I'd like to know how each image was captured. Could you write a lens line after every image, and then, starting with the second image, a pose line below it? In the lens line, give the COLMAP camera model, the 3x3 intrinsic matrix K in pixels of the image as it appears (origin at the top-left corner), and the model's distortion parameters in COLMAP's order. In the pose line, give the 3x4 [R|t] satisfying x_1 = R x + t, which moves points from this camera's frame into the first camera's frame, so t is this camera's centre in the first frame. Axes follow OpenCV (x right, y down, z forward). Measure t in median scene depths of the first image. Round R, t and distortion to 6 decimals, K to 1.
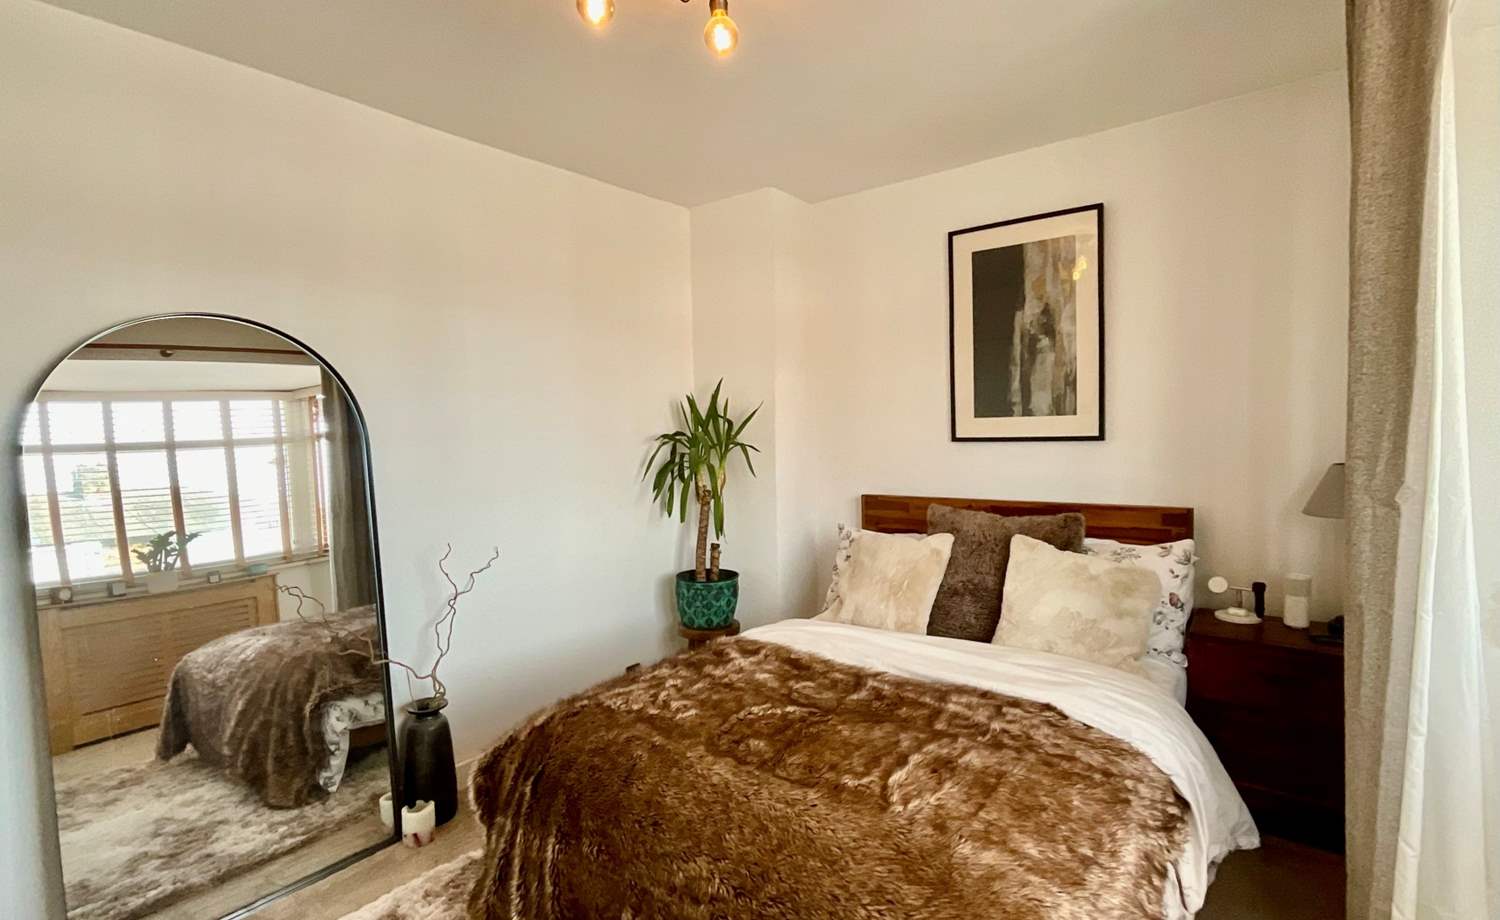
lens RADIAL K [[718.0, 0, 727.9], [0, 718.0, 457.5], [0, 0, 1]] dist [0.001054, 0.000092]
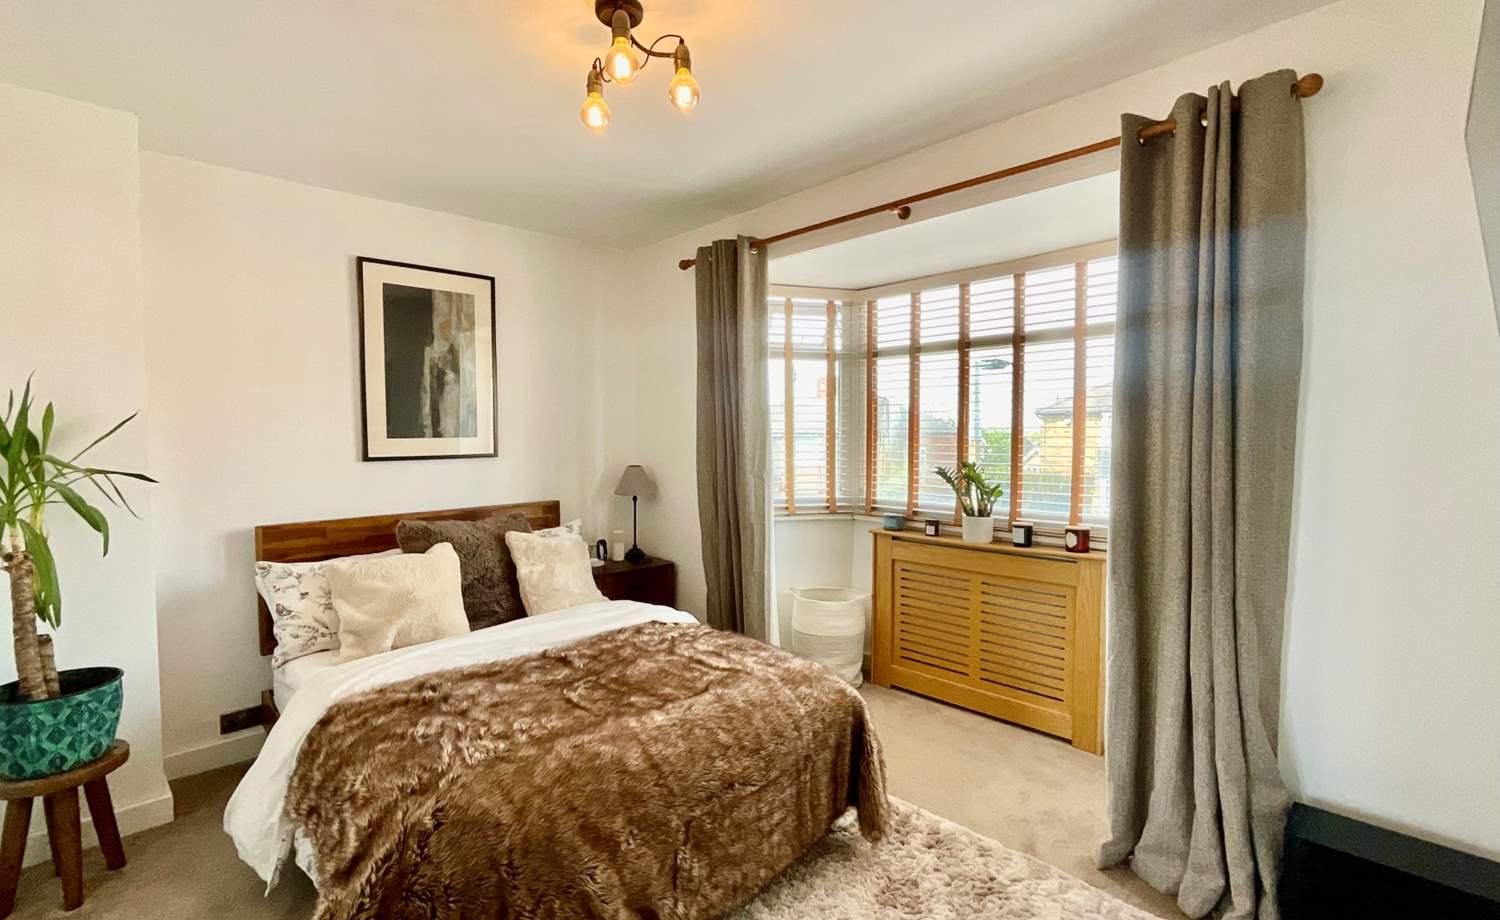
lens RADIAL K [[718.0, 0, 727.9], [0, 718.0, 457.5], [0, 0, 1]] dist [0.001054, 0.000092]
pose [[0.126272, -0.018095, 0.991831, -0.706764], [0.050662, 0.998647, 0.011769, -0.015650], [-0.990701, 0.048762, 0.127018, 0.401858]]
